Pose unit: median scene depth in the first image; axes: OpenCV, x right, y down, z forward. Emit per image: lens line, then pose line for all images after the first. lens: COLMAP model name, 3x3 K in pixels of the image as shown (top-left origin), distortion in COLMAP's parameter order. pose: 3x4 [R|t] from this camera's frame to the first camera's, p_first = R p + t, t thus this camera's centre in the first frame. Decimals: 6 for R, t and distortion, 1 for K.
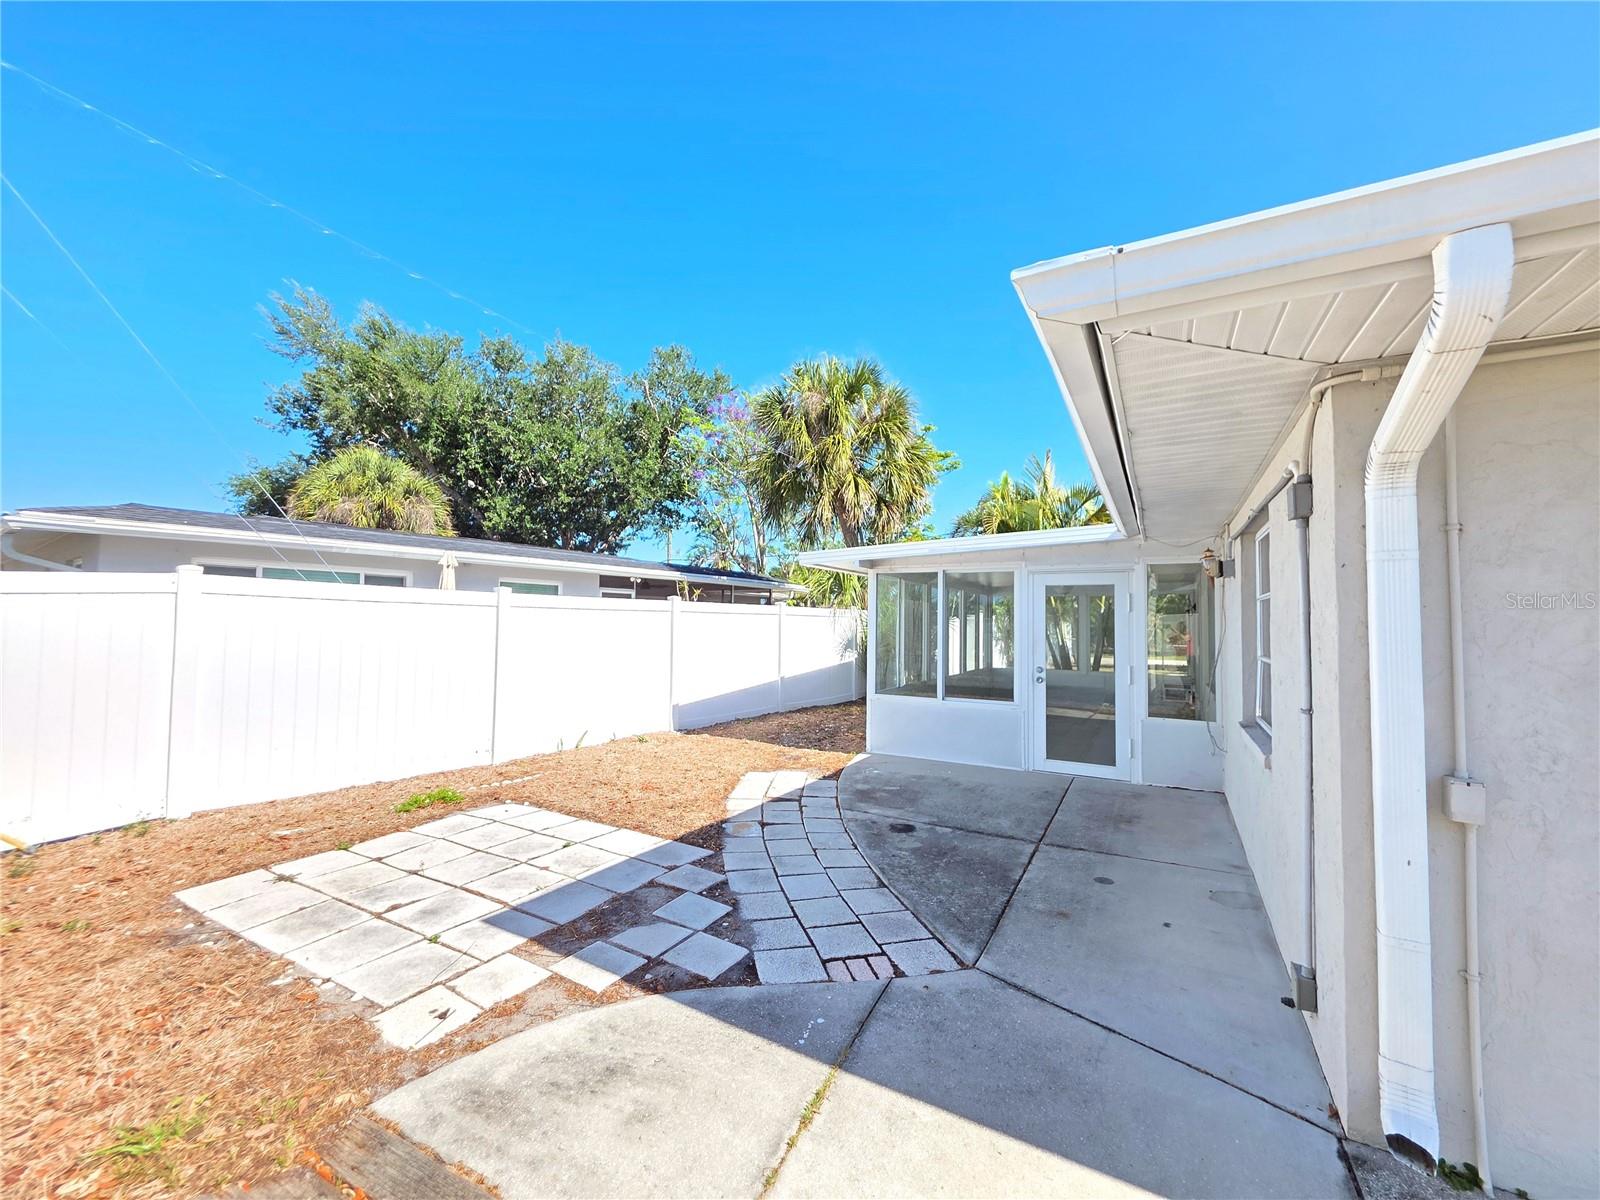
lens RADIAL K [[641.9, 0, 794.7], [0, 641.9, 595.2], [0, 0, 1]] dist [-0.000472, -0.000007]
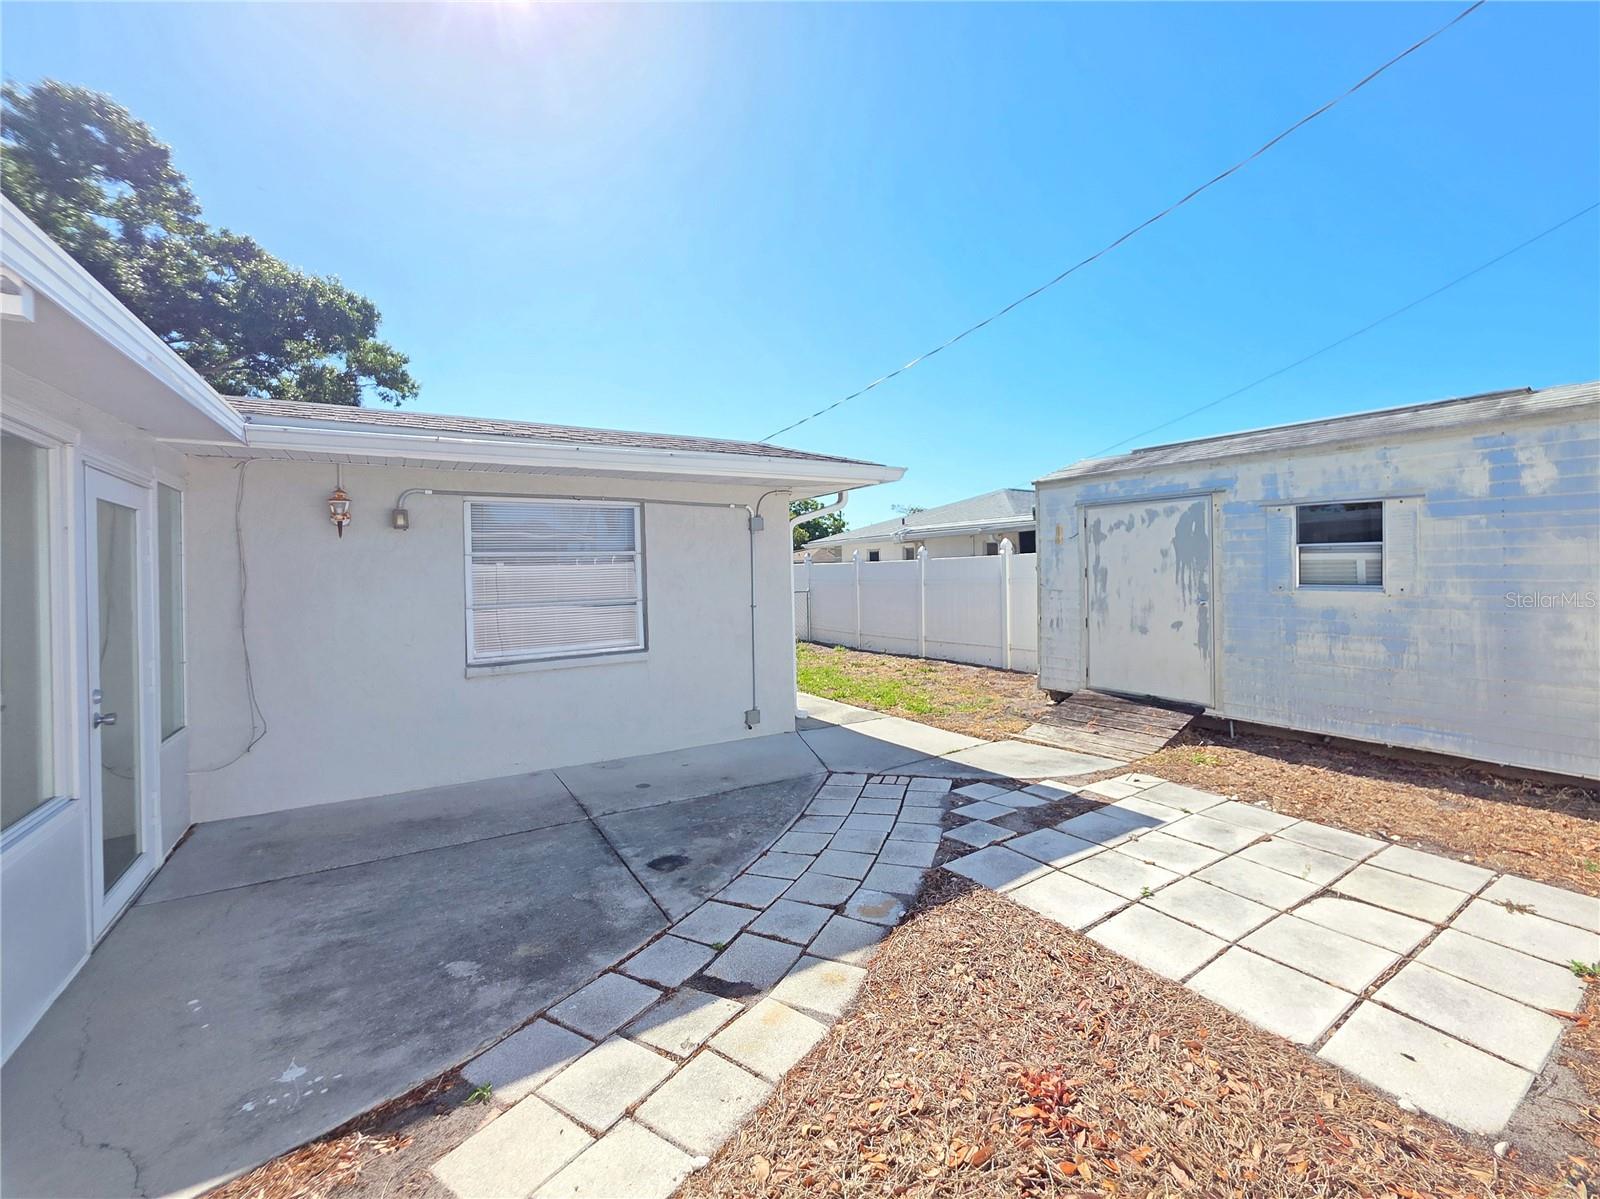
lens RADIAL K [[641.9, 0, 794.7], [0, 641.9, 594.7], [0, 0, 1]] dist [-0.000472, -0.000007]
pose [[-0.860563, -0.012634, 0.509188, -0.357714], [-0.010427, 0.999920, 0.007189, 0.055674], [-0.509238, 0.000877, -0.860626, 1.716333]]
